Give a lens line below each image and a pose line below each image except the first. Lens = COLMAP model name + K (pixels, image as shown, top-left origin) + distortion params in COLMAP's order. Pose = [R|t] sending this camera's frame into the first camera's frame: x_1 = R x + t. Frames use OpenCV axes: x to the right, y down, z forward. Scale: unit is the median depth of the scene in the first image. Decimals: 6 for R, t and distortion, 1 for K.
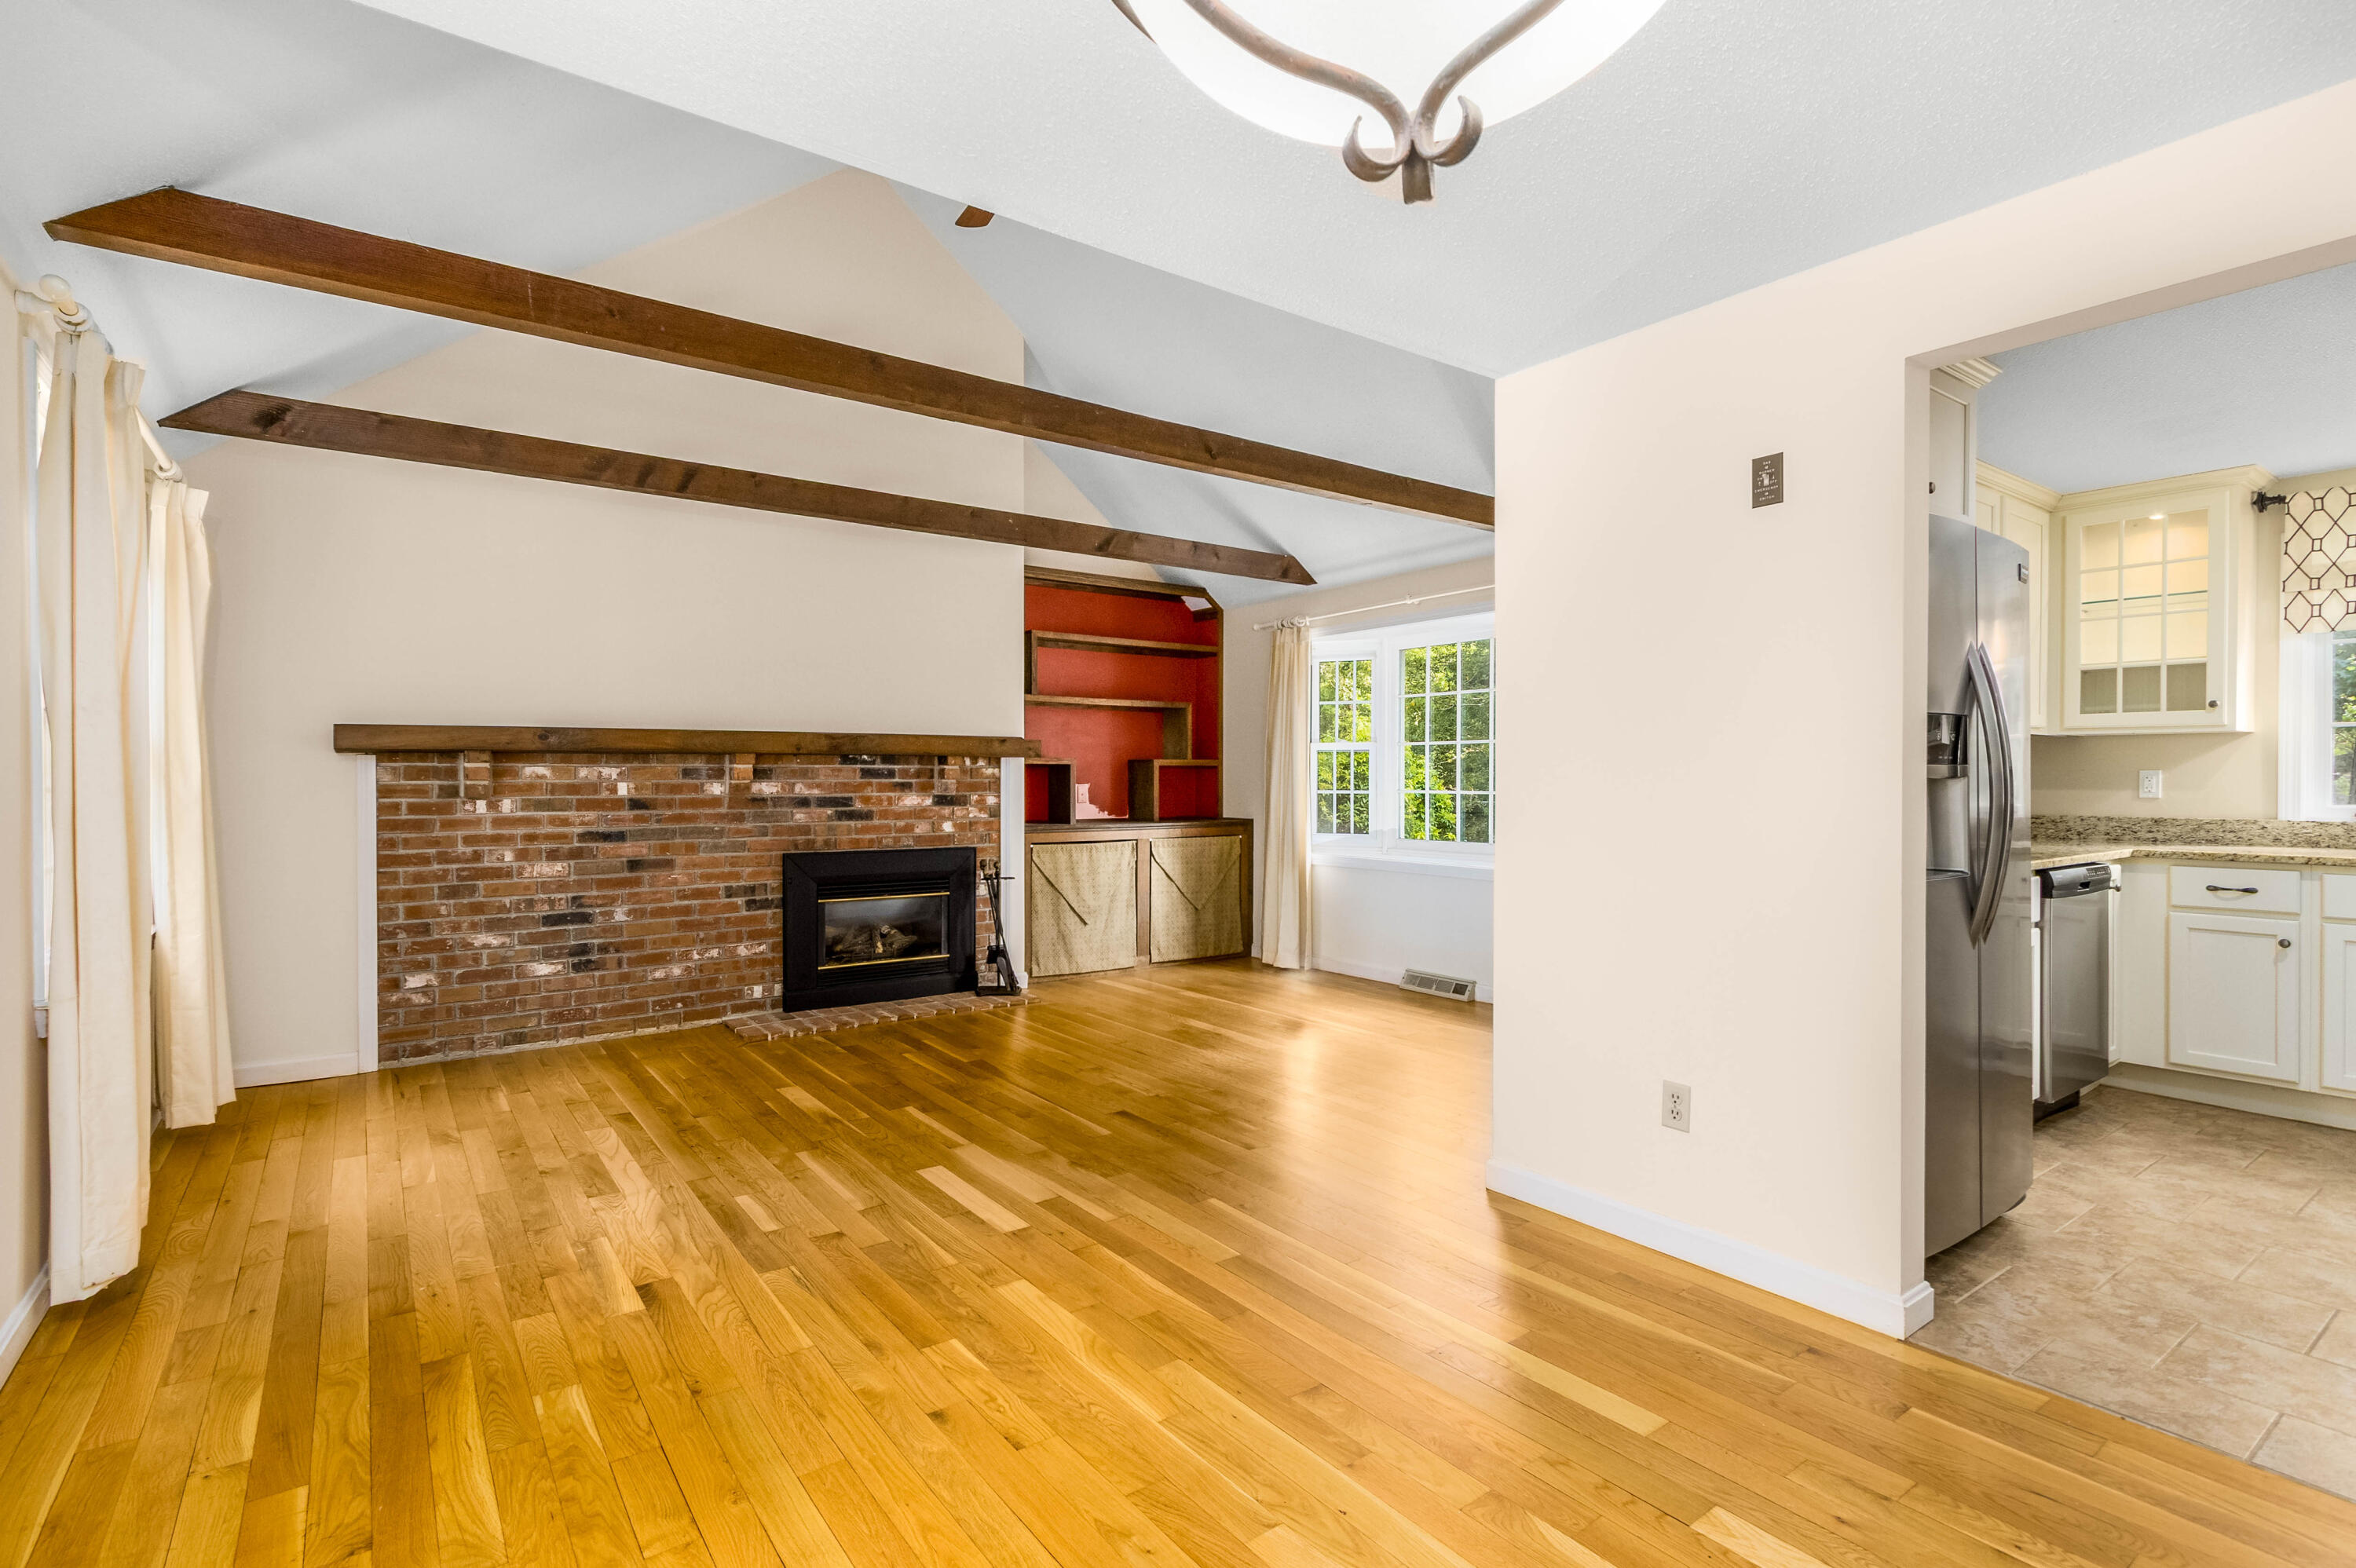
lens RADIAL K [[1118.1, 0, 1145.1], [0, 1118.1, 783.6], [0, 0, 1]] dist [0.005516, -0.001868]
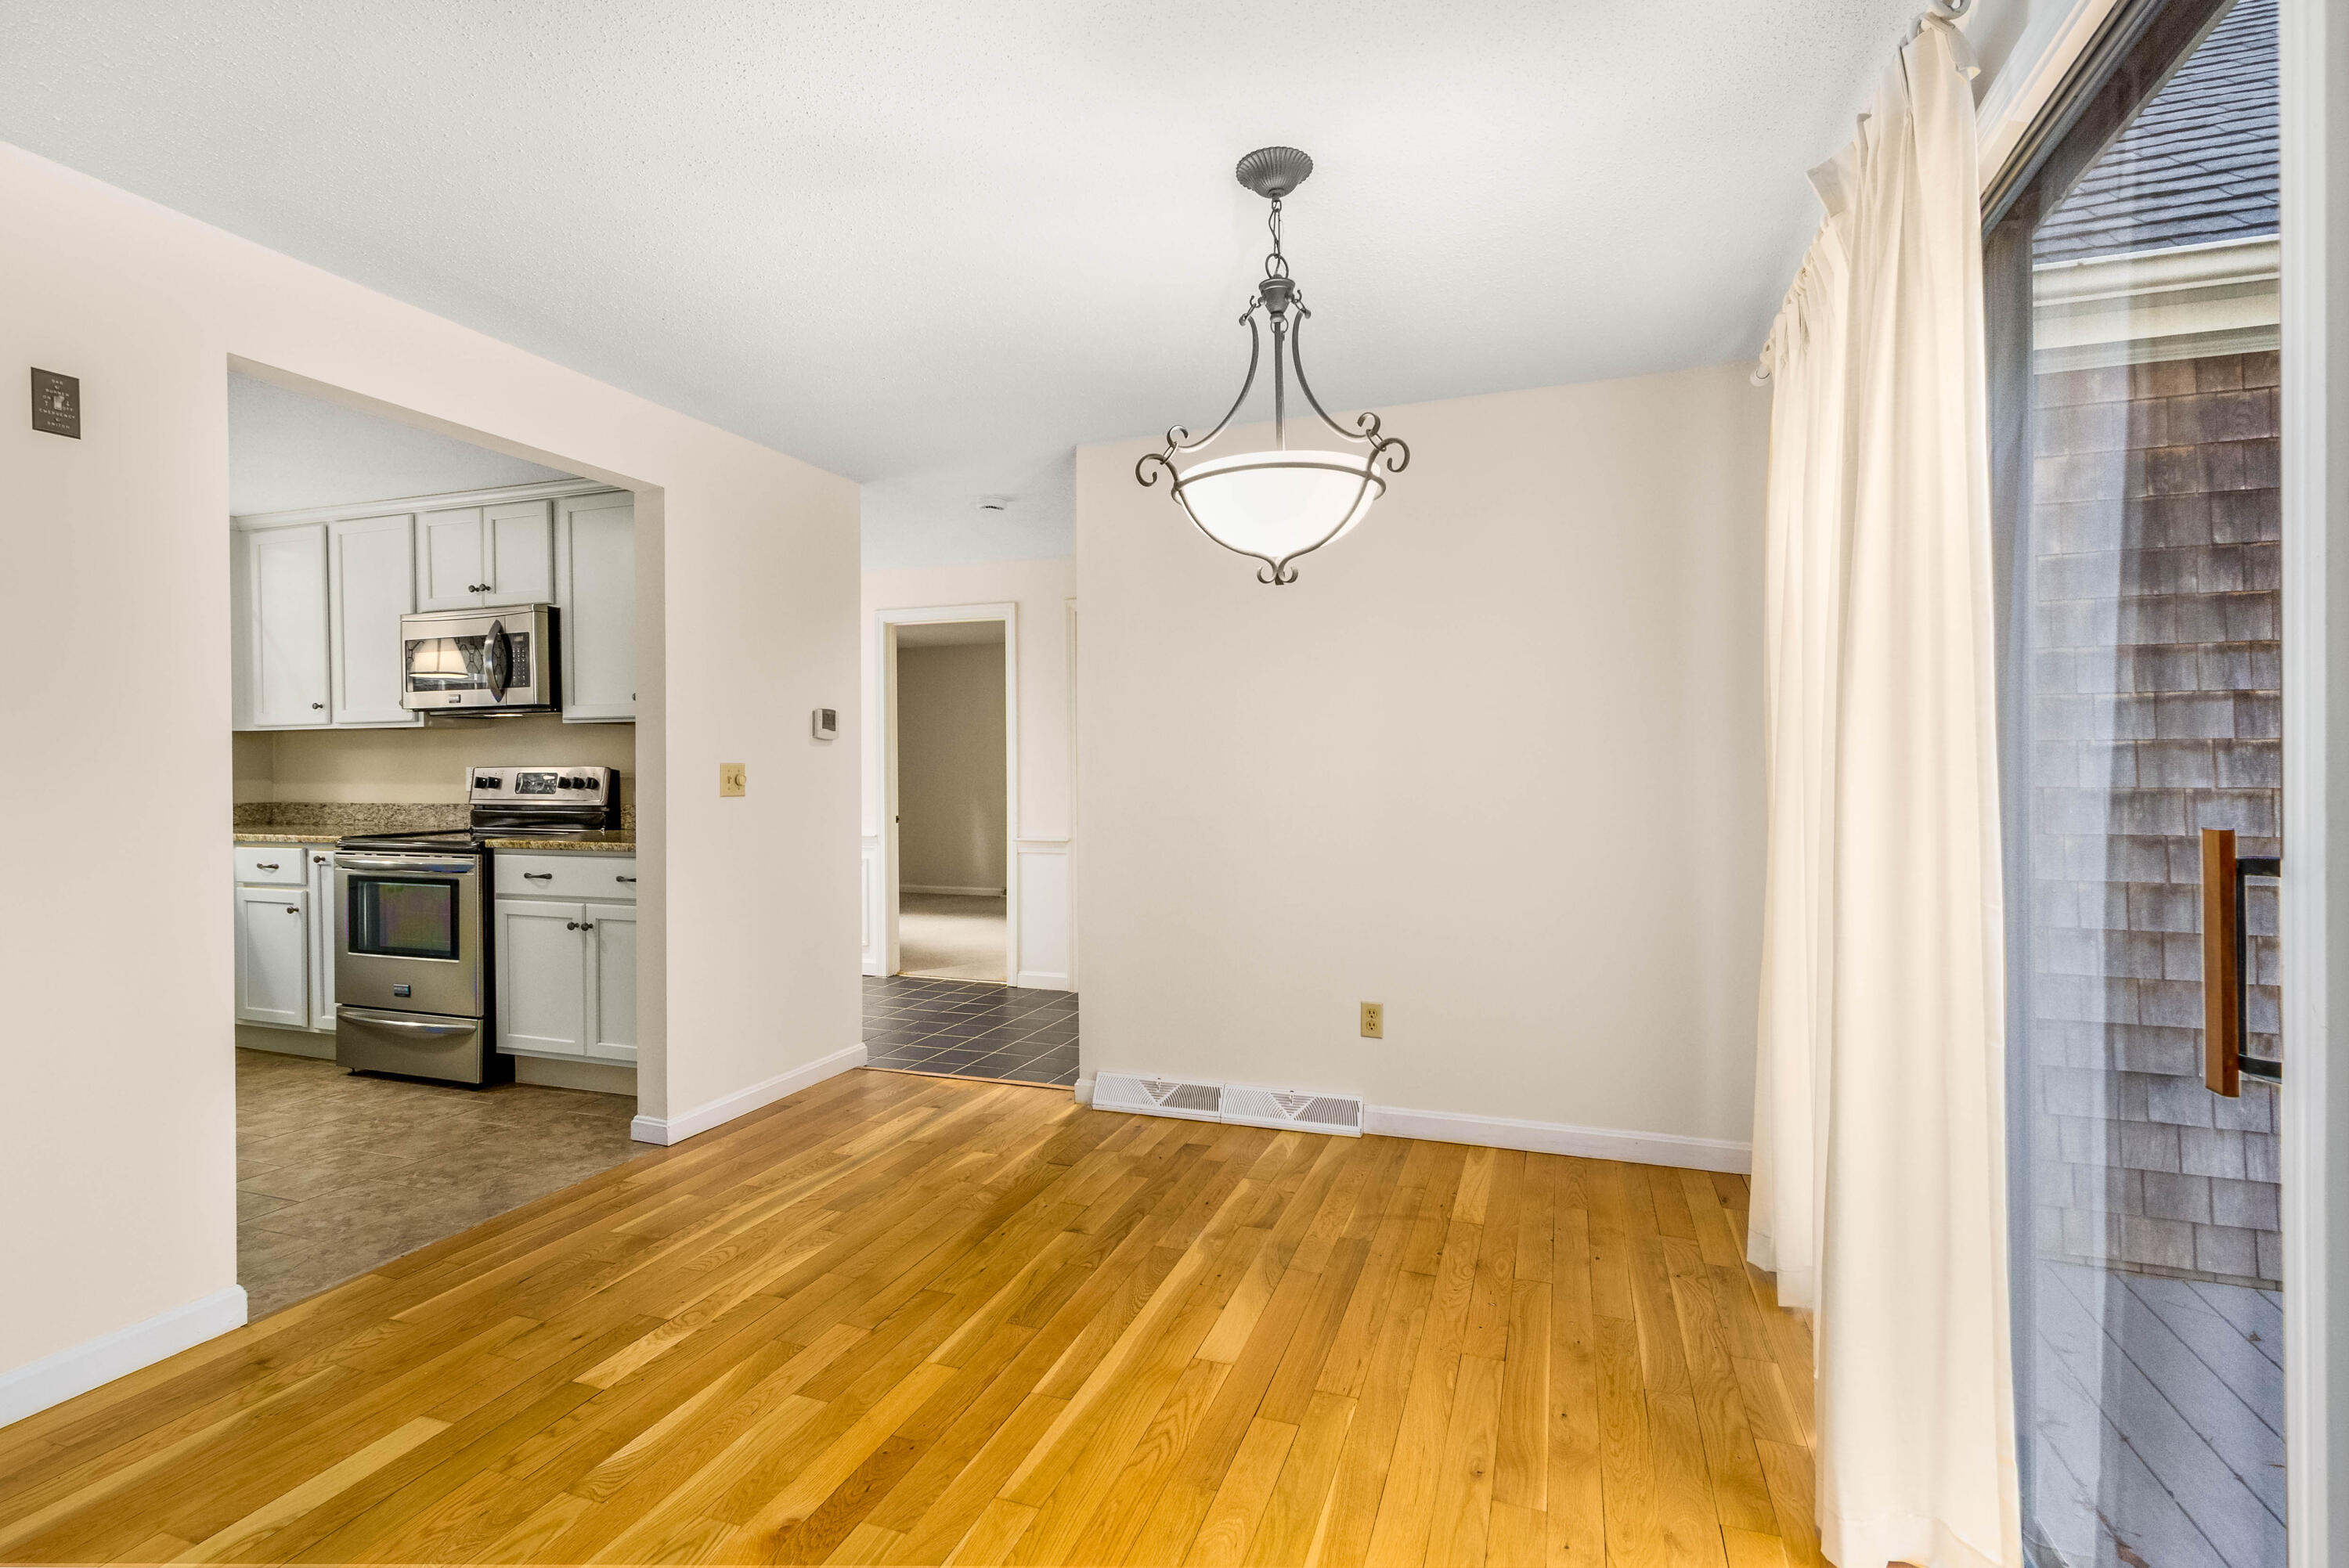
lens RADIAL K [[1114.7, 0, 1174.5], [0, 1114.7, 776.4], [0, 0, 1]] dist [0.005516, -0.001868]
pose [[-0.562461, -0.004045, 0.826814, -0.355068], [0.010953, 0.999864, 0.012342, -0.000324], [-0.826751, 0.015998, -0.562340, 0.492002]]
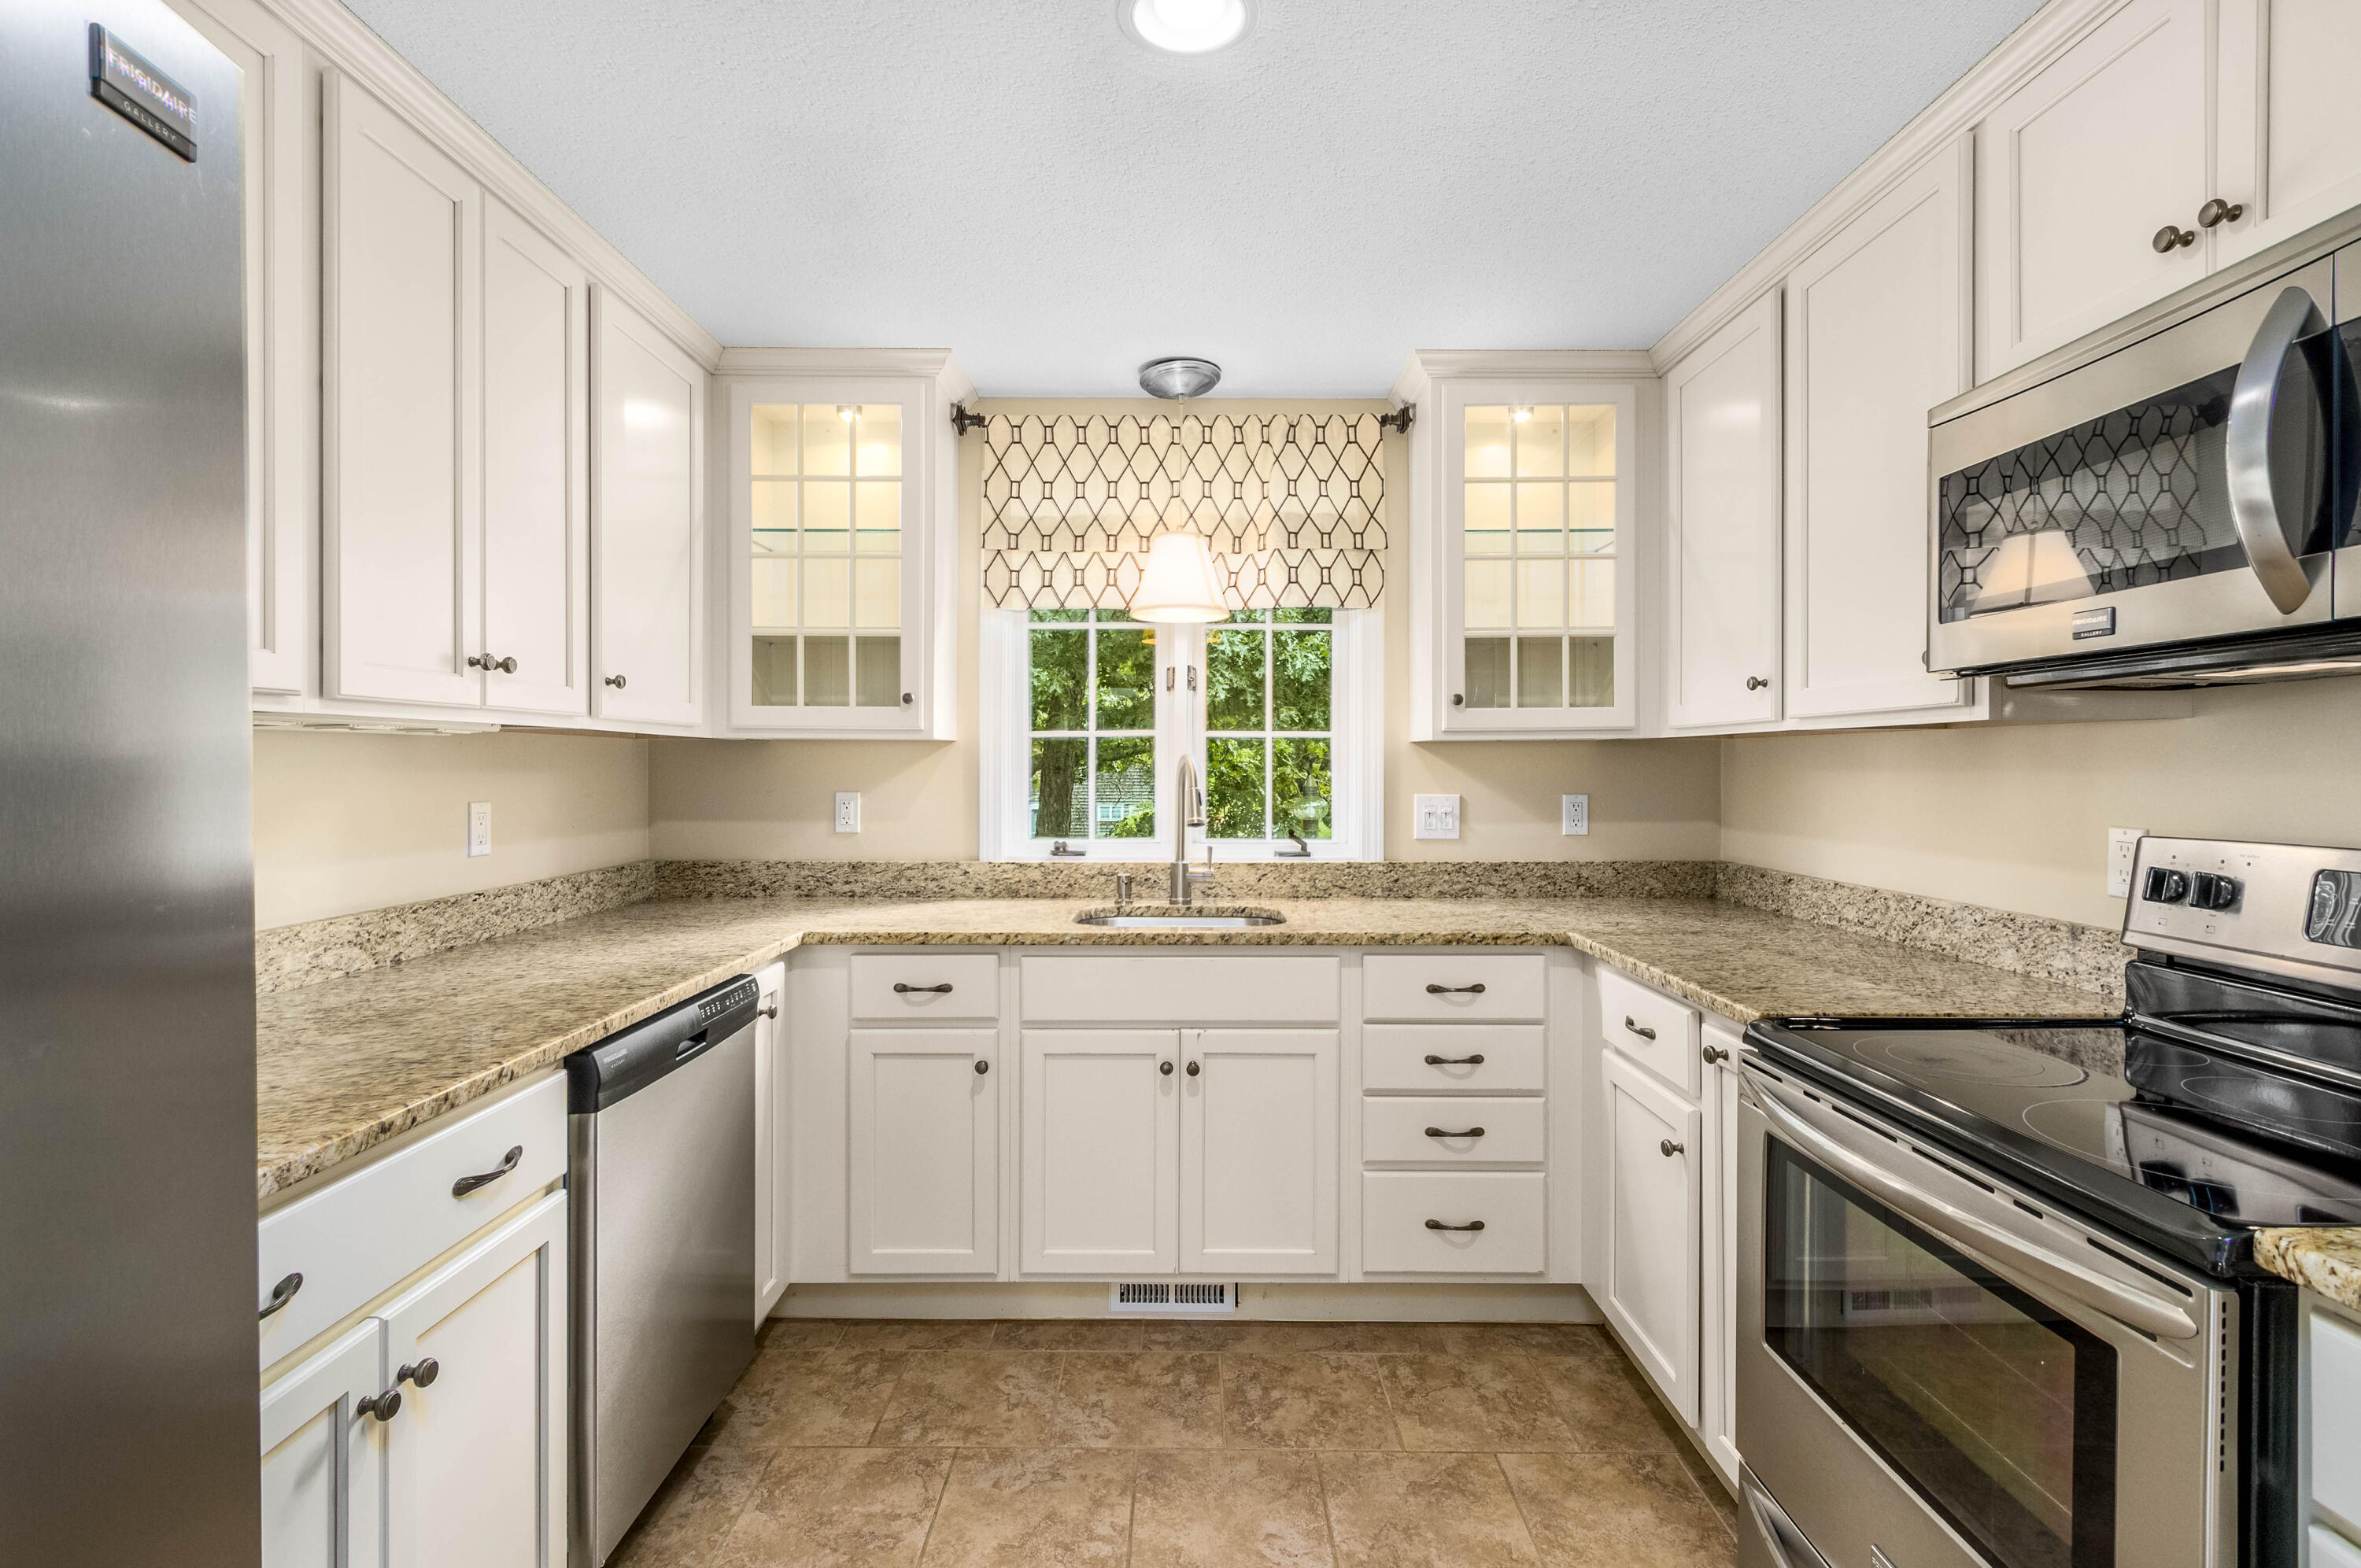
lens RADIAL K [[1120.4, 0, 1168.6], [0, 1120.4, 773.7], [0, 0, 1]] dist [0.005516, -0.001868]
pose [[0.590857, -0.003855, 0.806767, 0.507730], [0.002866, 0.999992, 0.002679, -0.027342], [-0.806771, 0.000729, 0.590863, 0.482720]]
